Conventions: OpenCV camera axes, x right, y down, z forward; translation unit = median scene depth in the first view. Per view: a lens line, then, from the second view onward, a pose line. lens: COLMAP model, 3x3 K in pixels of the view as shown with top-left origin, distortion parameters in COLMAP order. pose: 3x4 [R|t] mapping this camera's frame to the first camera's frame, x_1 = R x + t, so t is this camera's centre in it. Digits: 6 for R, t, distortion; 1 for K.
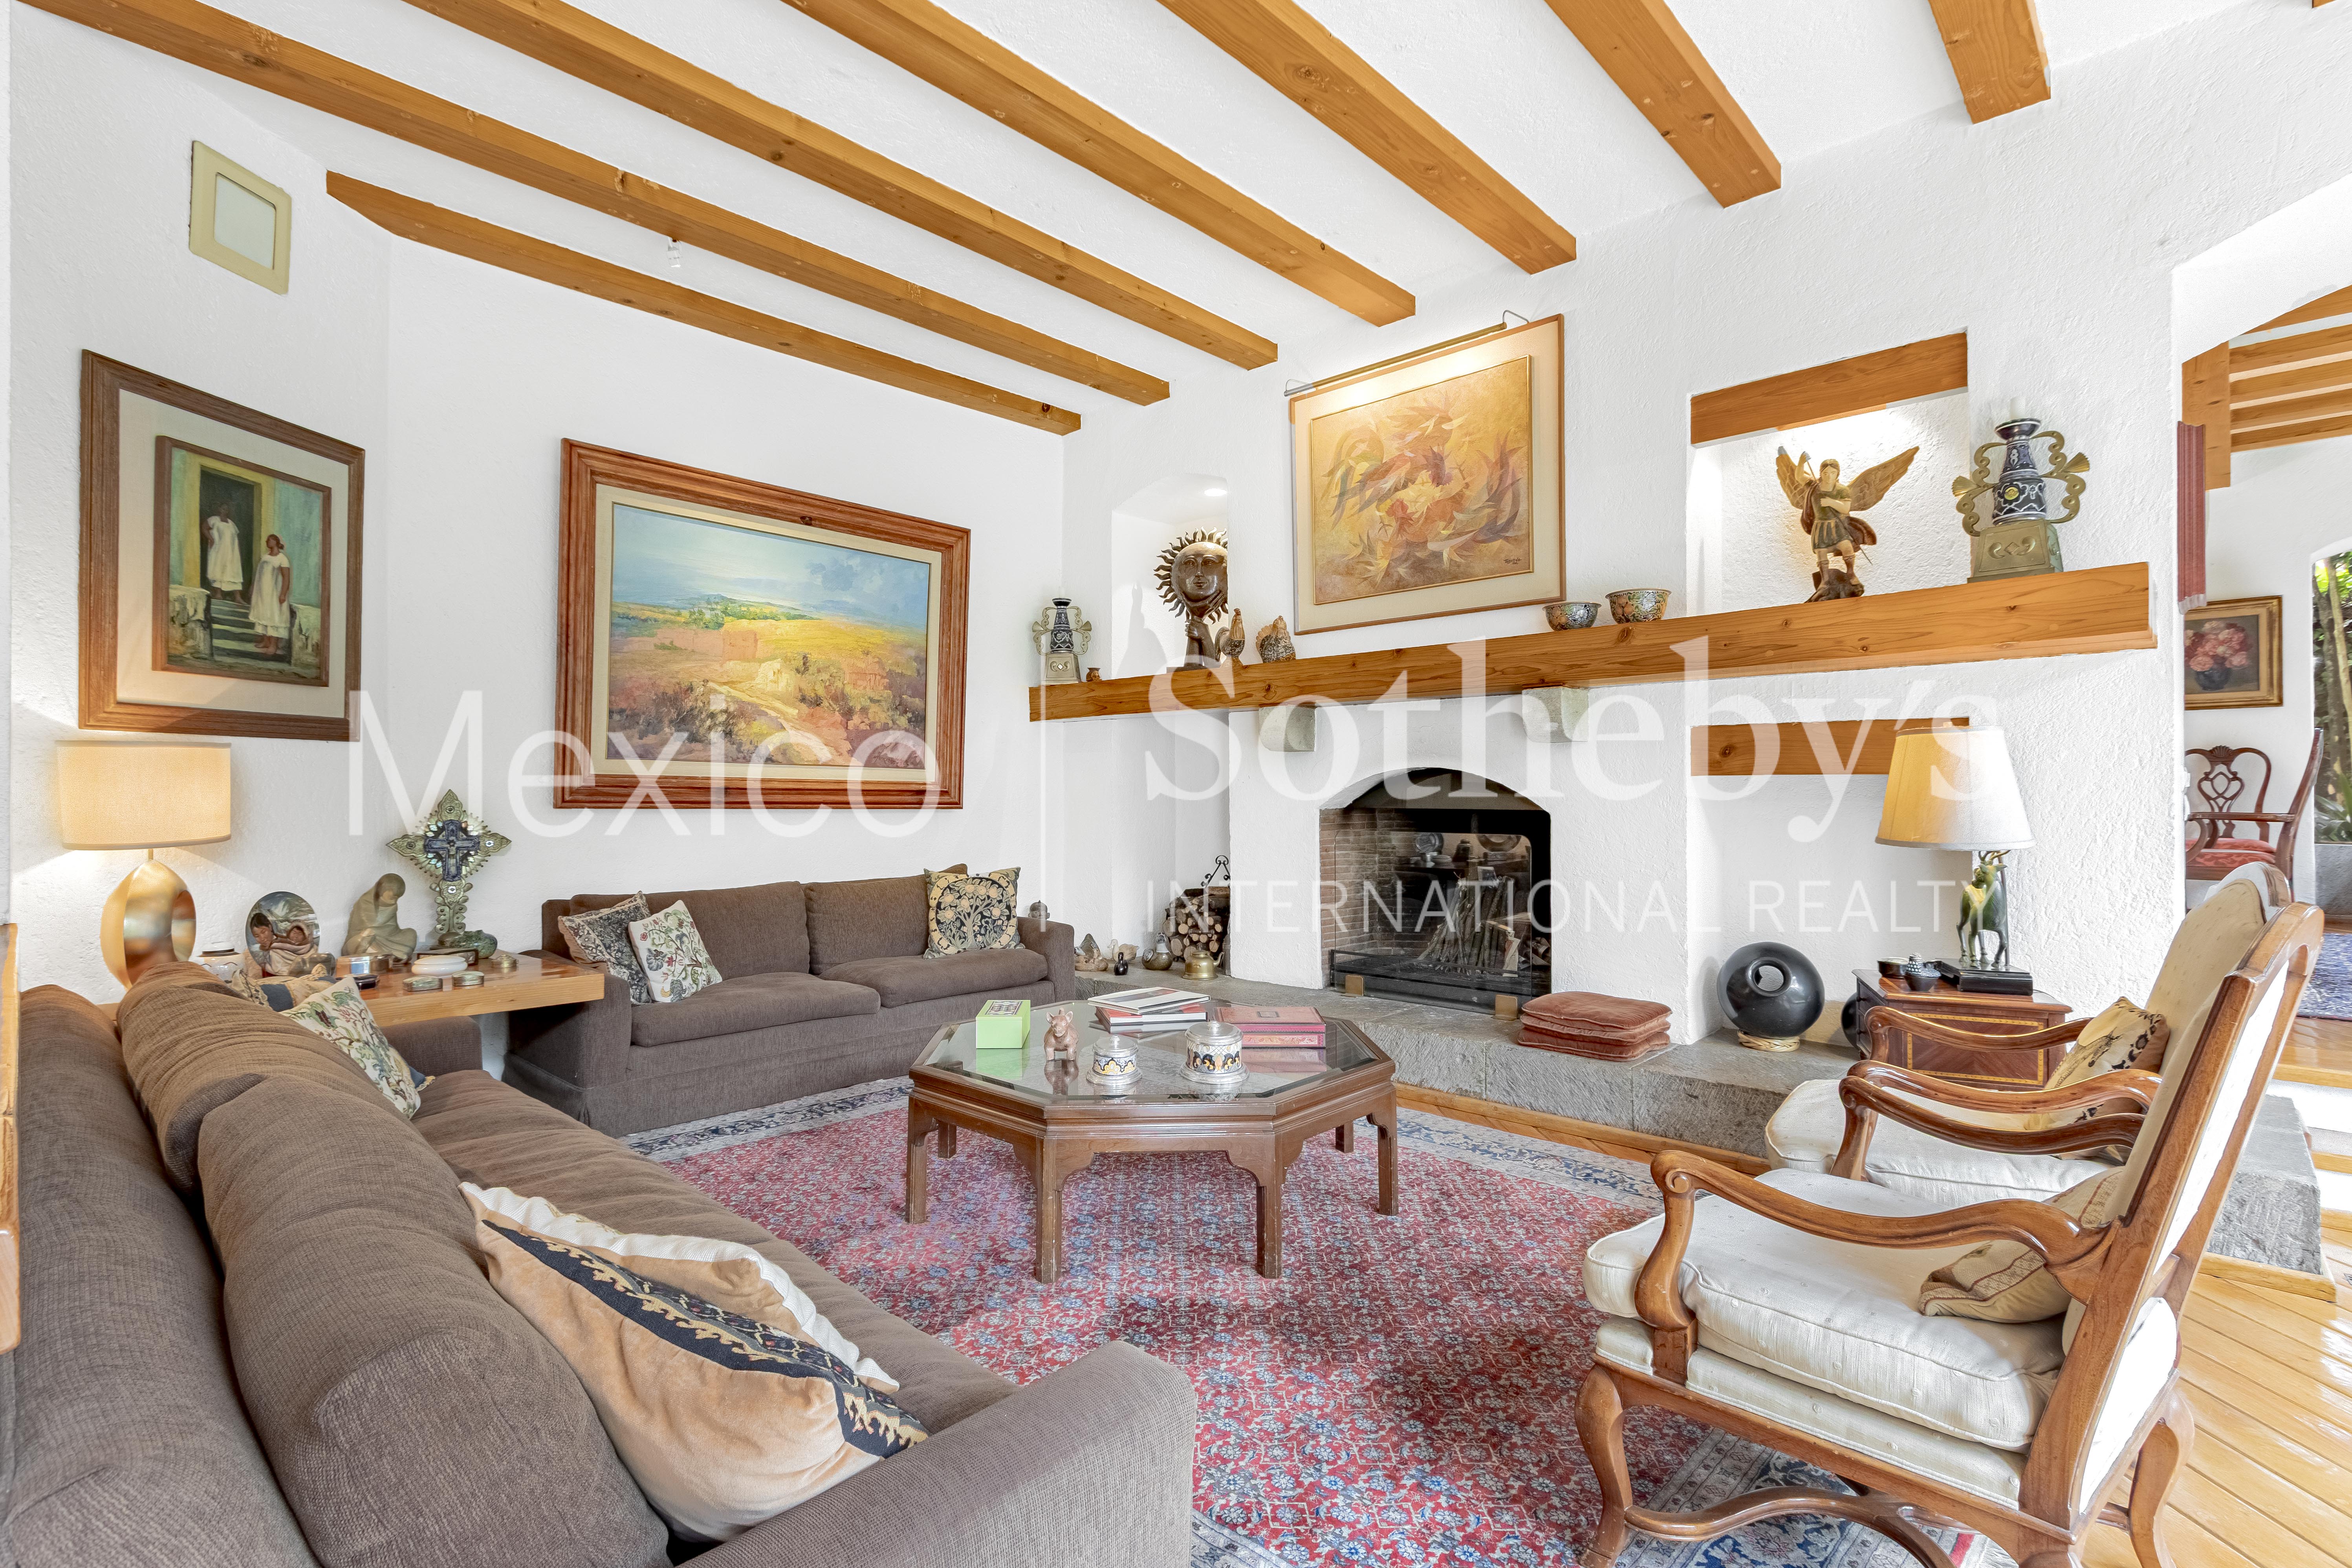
lens RADIAL K [[1113.7, 0, 1176.0], [0, 1113.7, 784.0], [0, 0, 1]] dist [0.000836, -0.000086]
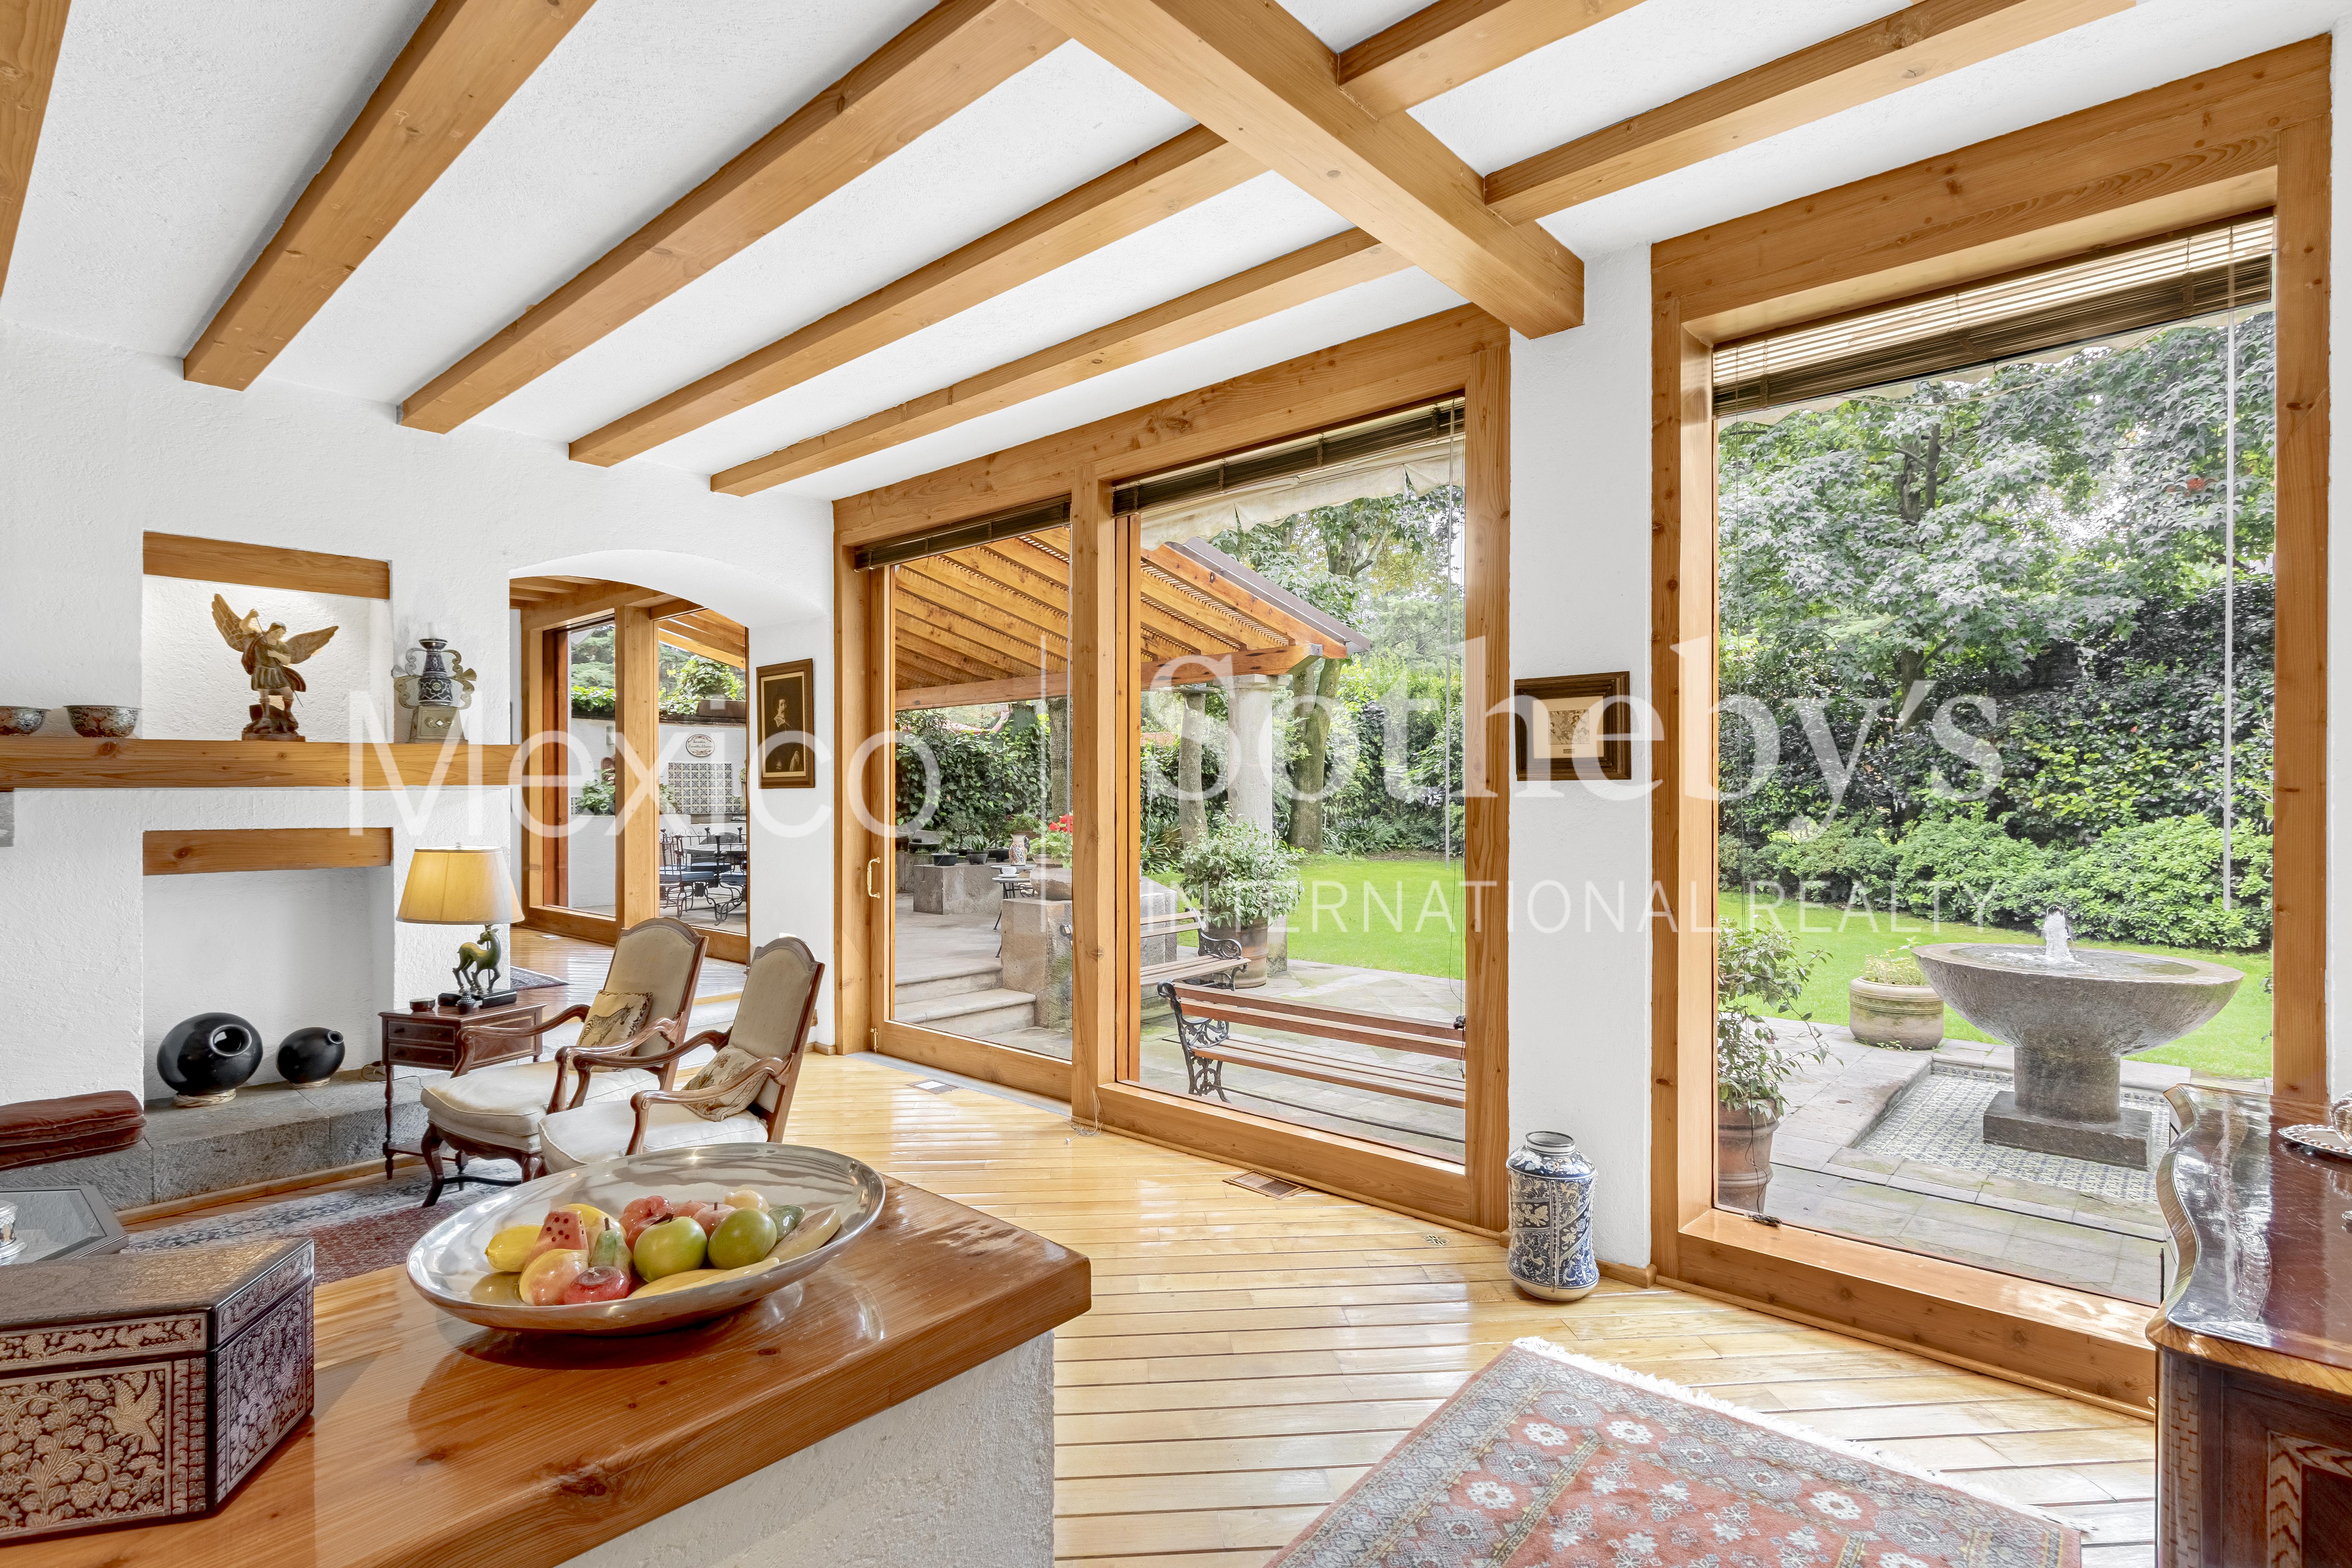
lens RADIAL K [[1113.7, 0, 1176.0], [0, 1113.7, 784.0], [0, 0, 1]] dist [0.000836, -0.000086]
pose [[-0.039960, 0.011501, 0.999135, -0.718086], [-0.000018, 0.999934, -0.011511, -0.090966], [-0.999201, -0.000478, -0.039957, 0.027147]]
